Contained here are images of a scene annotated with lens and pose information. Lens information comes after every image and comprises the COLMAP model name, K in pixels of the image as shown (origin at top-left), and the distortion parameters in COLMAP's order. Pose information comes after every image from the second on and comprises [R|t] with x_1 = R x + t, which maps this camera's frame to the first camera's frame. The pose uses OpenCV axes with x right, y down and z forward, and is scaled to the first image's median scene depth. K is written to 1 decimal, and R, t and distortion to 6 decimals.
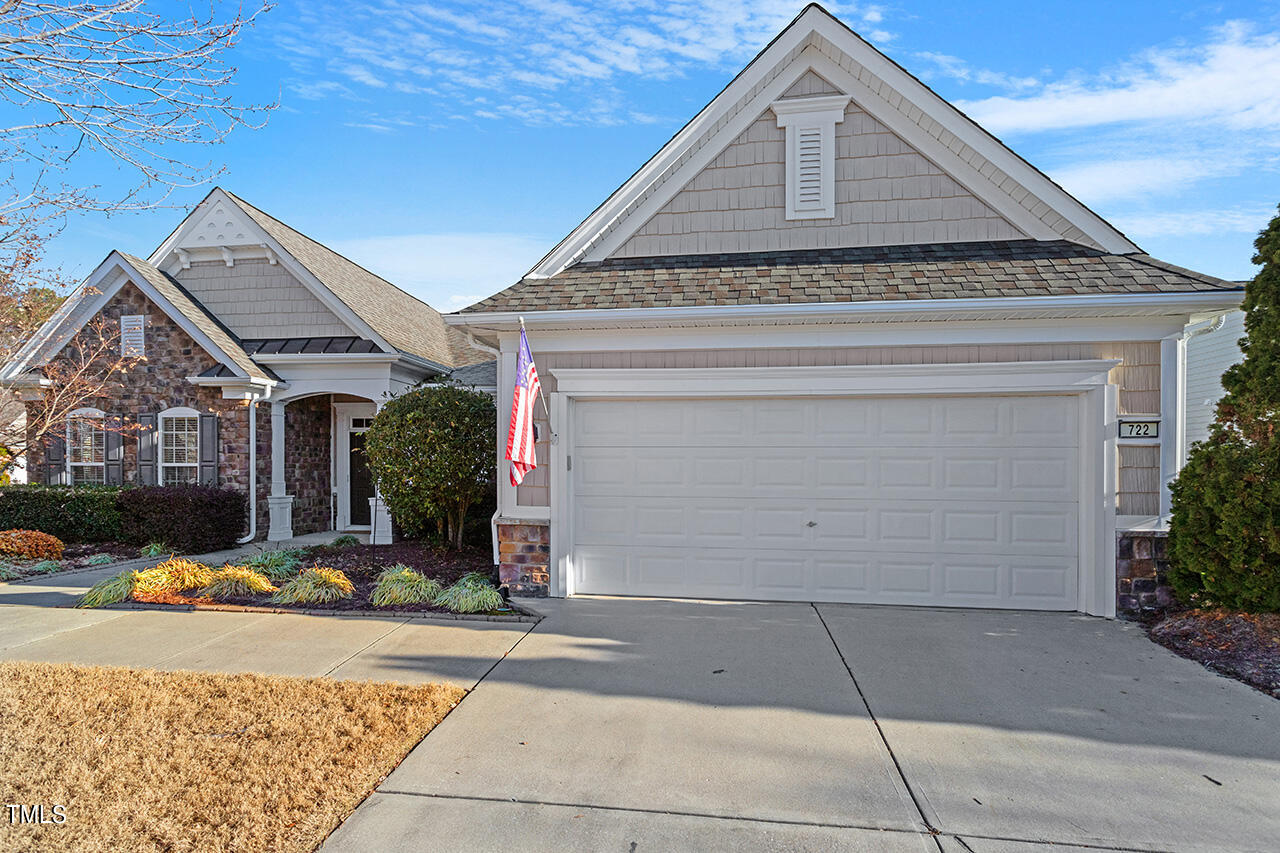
lens RADIAL K [[631.3, 0, 690.4], [0, 631.3, 477.8], [0, 0, 1]] dist [0.004247, -0.000658]
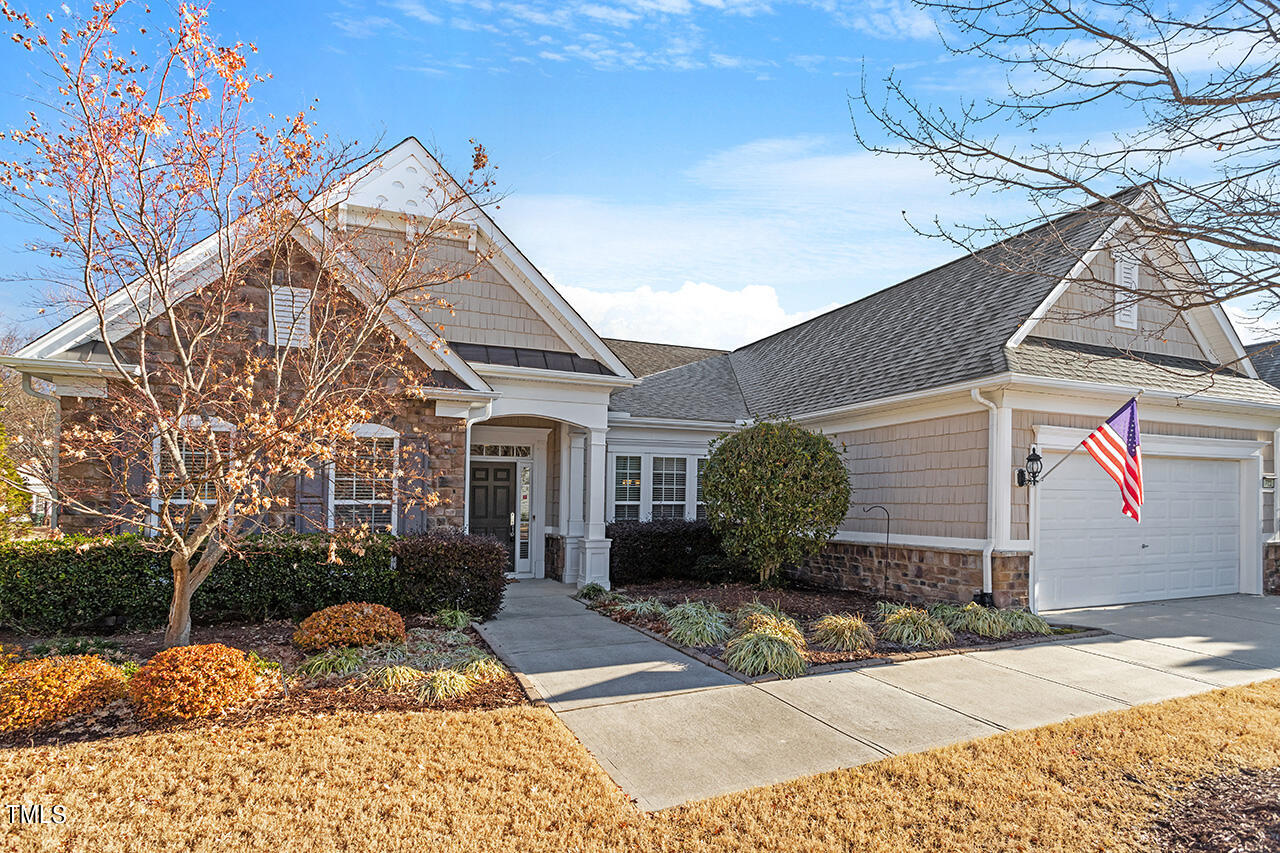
lens RADIAL K [[631.3, 0, 672.7], [0, 631.3, 493.2], [0, 0, 1]] dist [0.004247, -0.000658]
pose [[0.860422, 0.003812, 0.509568, -0.887210], [0.007070, 0.999786, -0.019418, -0.015121], [-0.509533, 0.020310, 0.860211, 0.200550]]
